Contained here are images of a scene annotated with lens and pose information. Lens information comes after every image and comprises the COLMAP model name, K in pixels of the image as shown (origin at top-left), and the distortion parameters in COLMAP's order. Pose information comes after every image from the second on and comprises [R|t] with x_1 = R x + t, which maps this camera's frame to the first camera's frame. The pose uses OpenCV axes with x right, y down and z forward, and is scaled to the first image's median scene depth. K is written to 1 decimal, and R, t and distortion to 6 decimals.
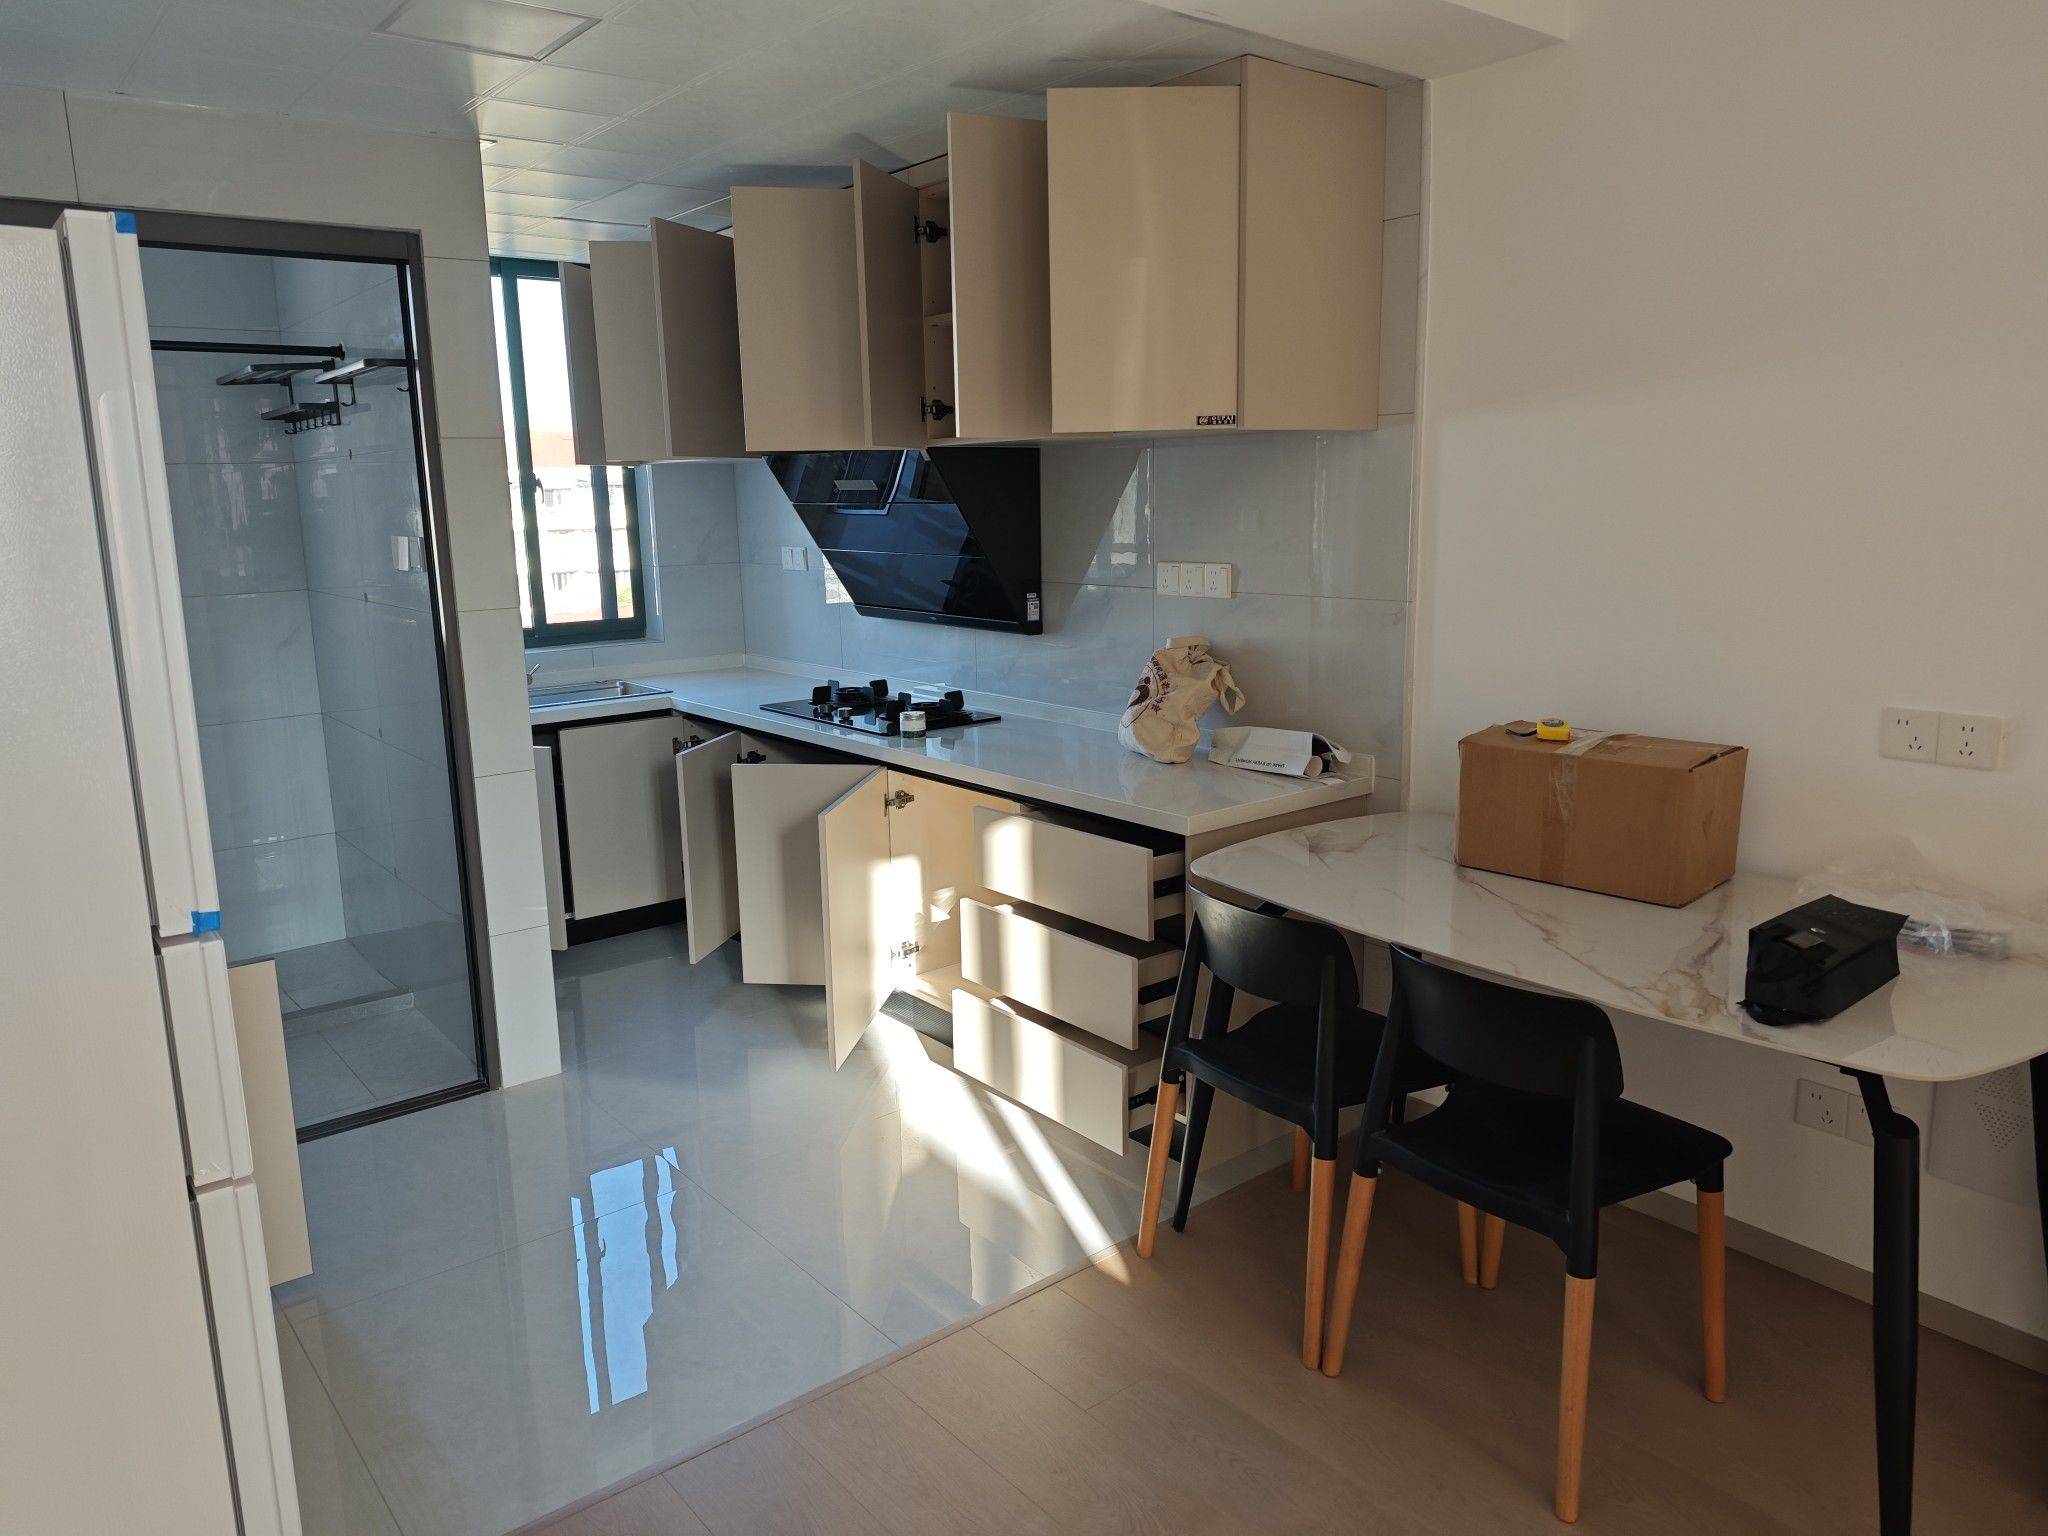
lens RADIAL K [[1372.6, 0, 1024.0], [0, 1372.6, 768.0], [0, 0, 1]] dist [-0.000038, 0.000127]
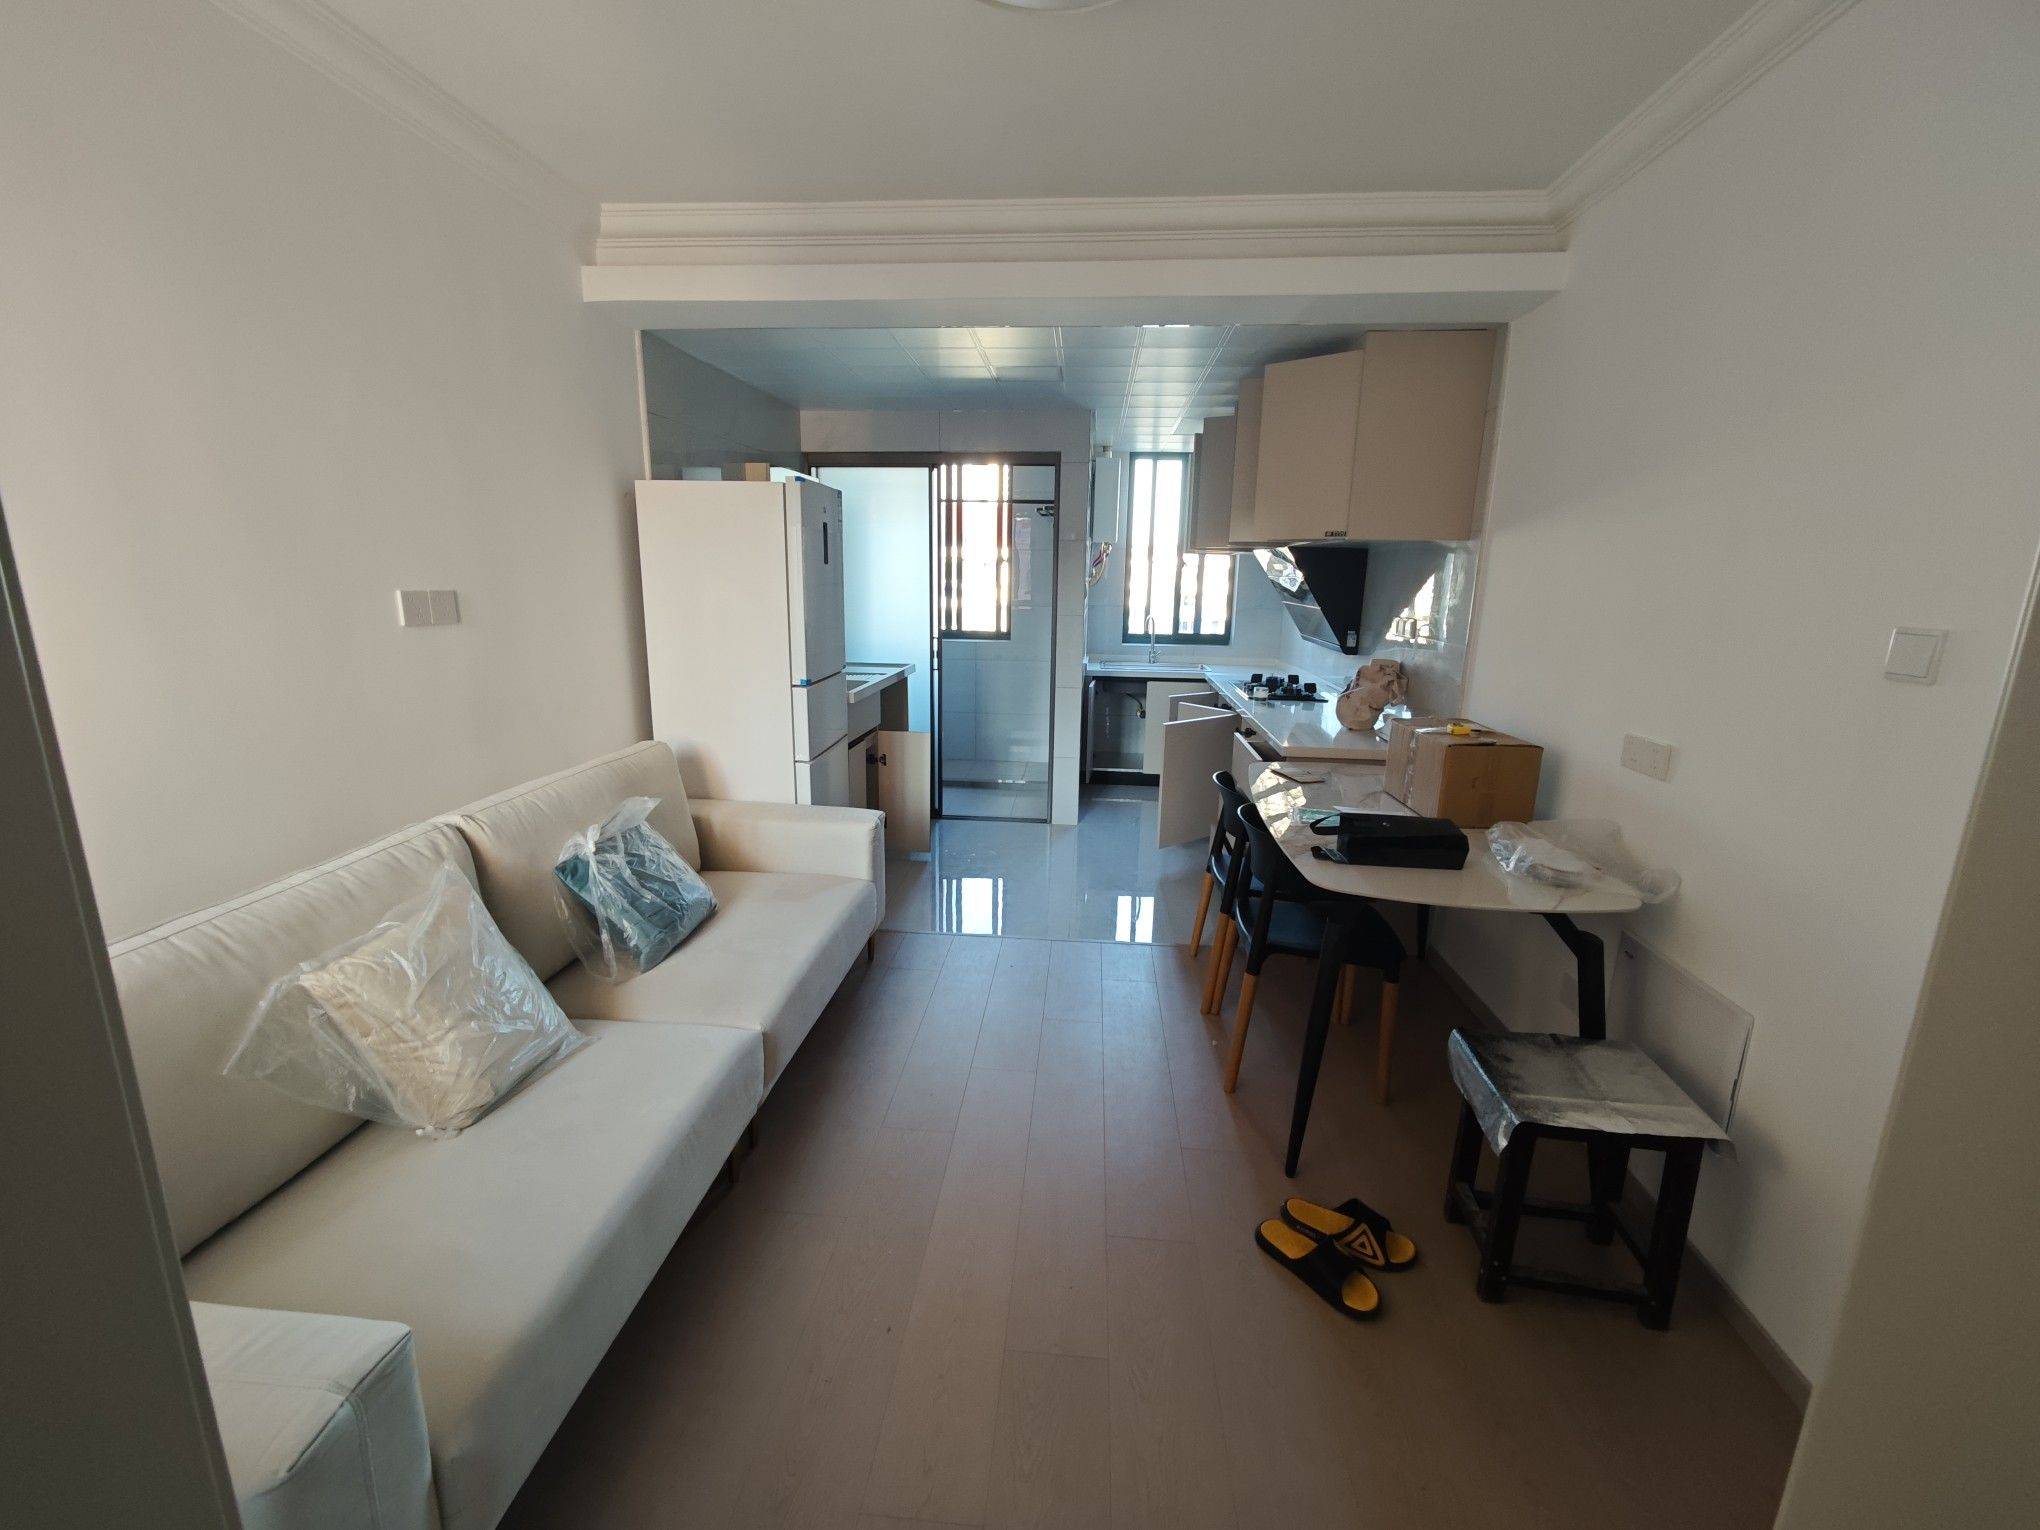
lens RADIAL K [[834.2, 0, 1020.0], [0, 834.2, 765.0], [0, 0, 1]] dist [-0.020315, -0.000592]
pose [[0.720886, 0.187073, -0.667329, 0.611275], [-0.165521, 0.981490, 0.096337, 0.011404], [0.672998, 0.041009, 0.738506, -0.084446]]
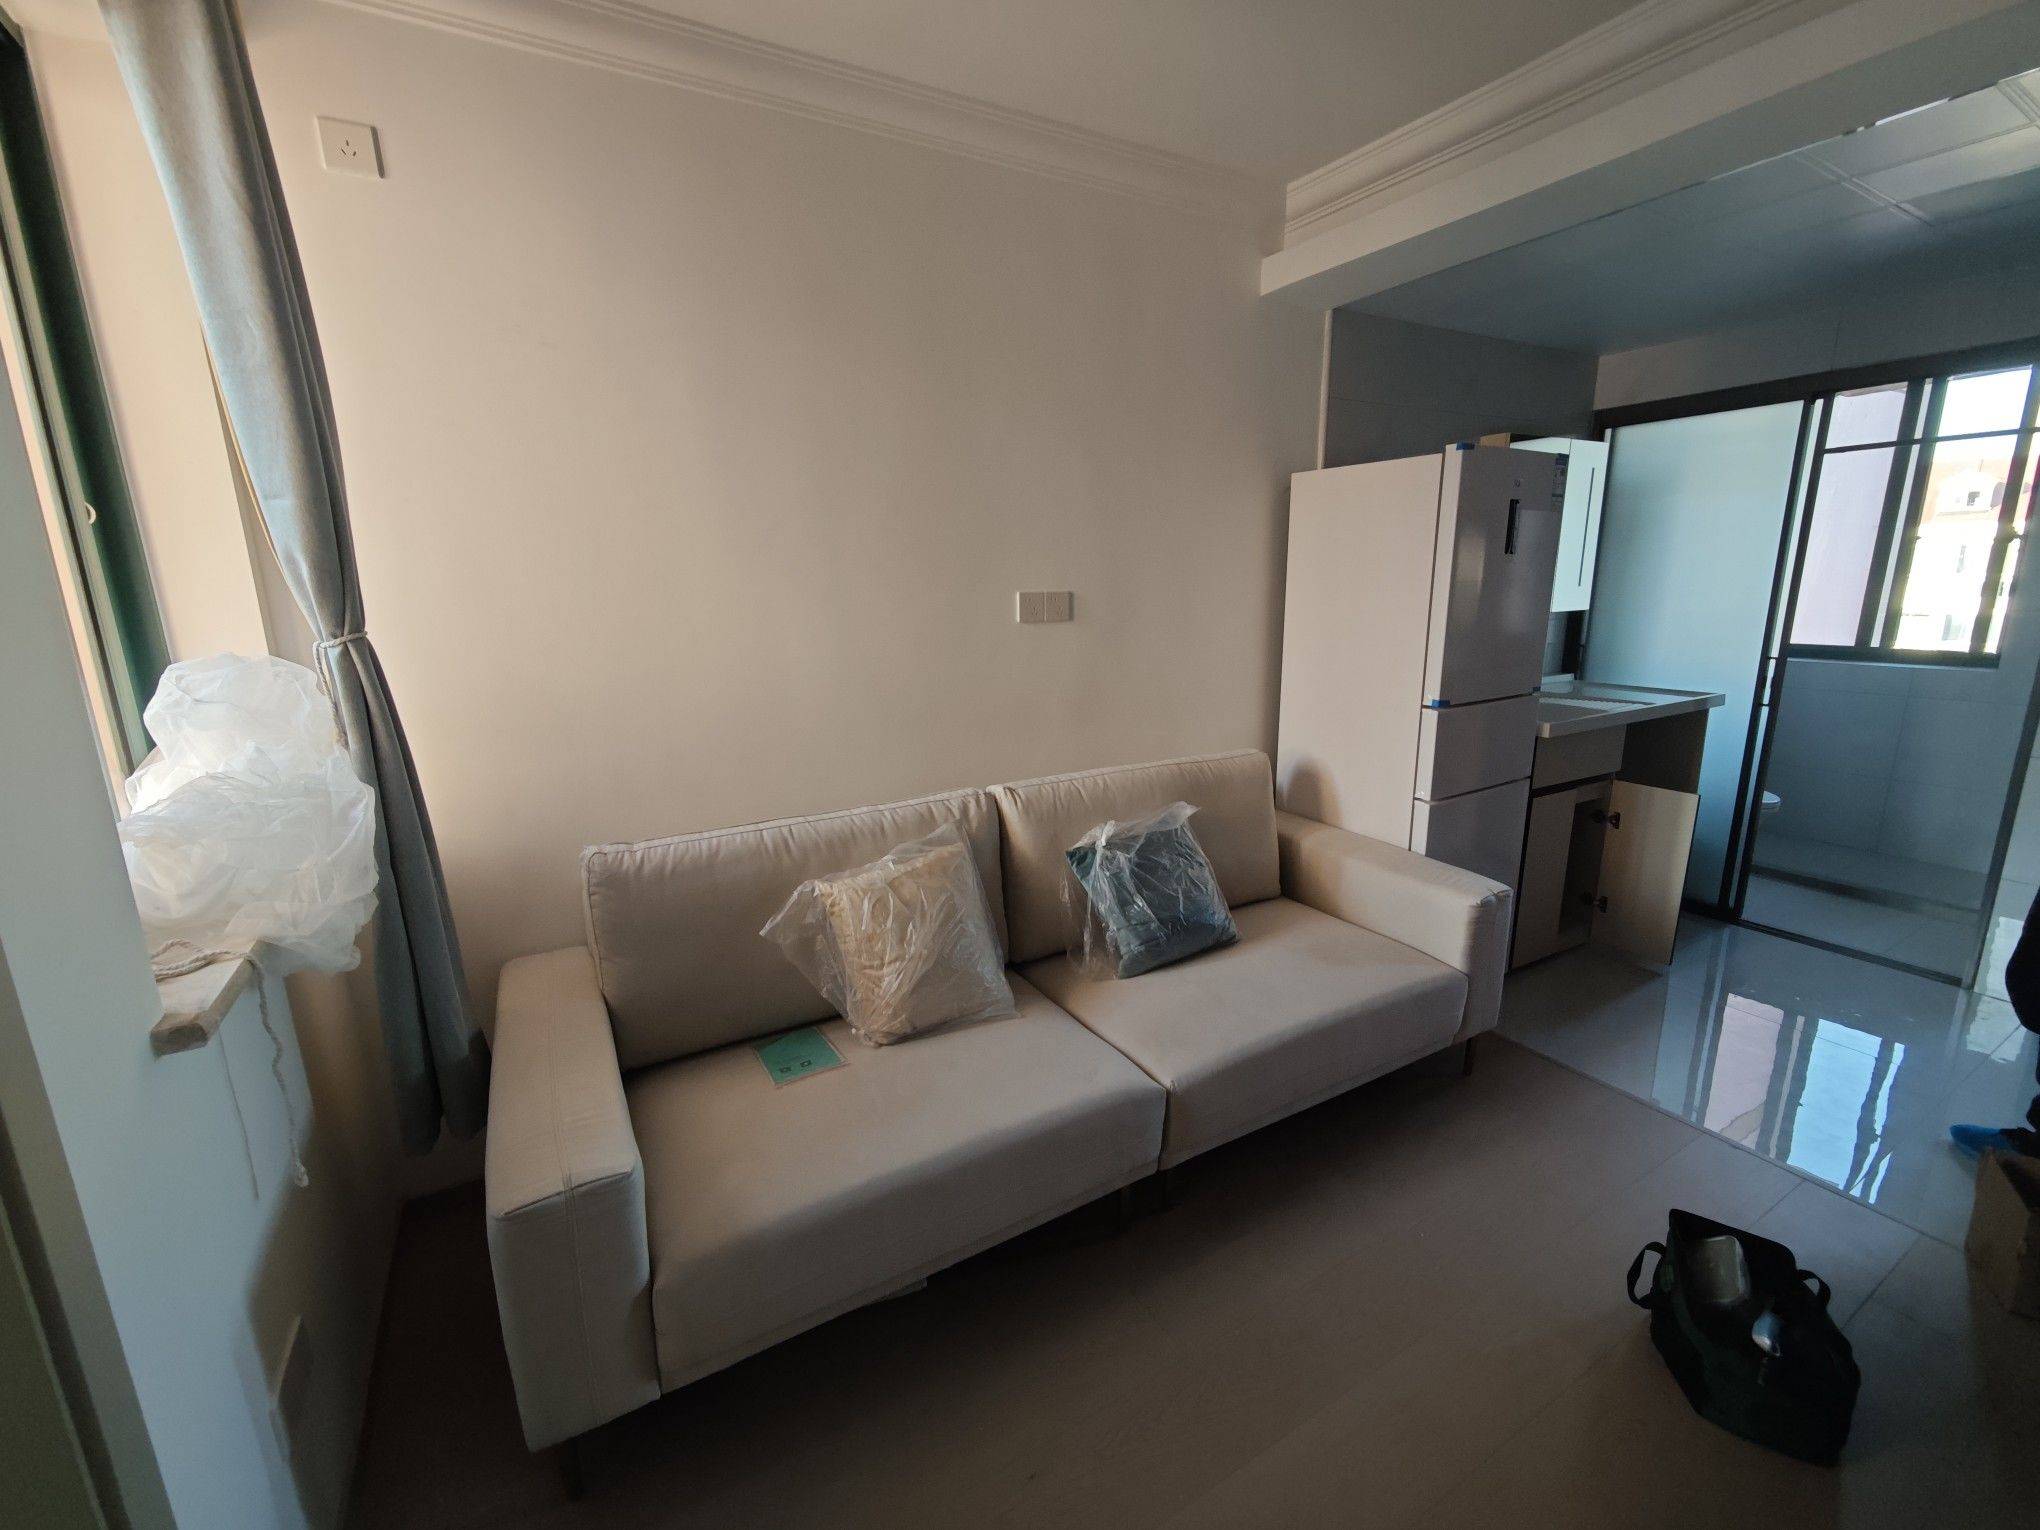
lens RADIAL K [[834.2, 0, 1020.0], [0, 834.2, 765.0], [0, 0, 1]] dist [-0.020315, -0.000592]
pose [[-0.172877, 0.243743, -0.954308, 0.582758], [-0.167895, 0.947423, 0.272400, -0.042844], [0.970528, 0.207315, -0.122864, 0.207965]]
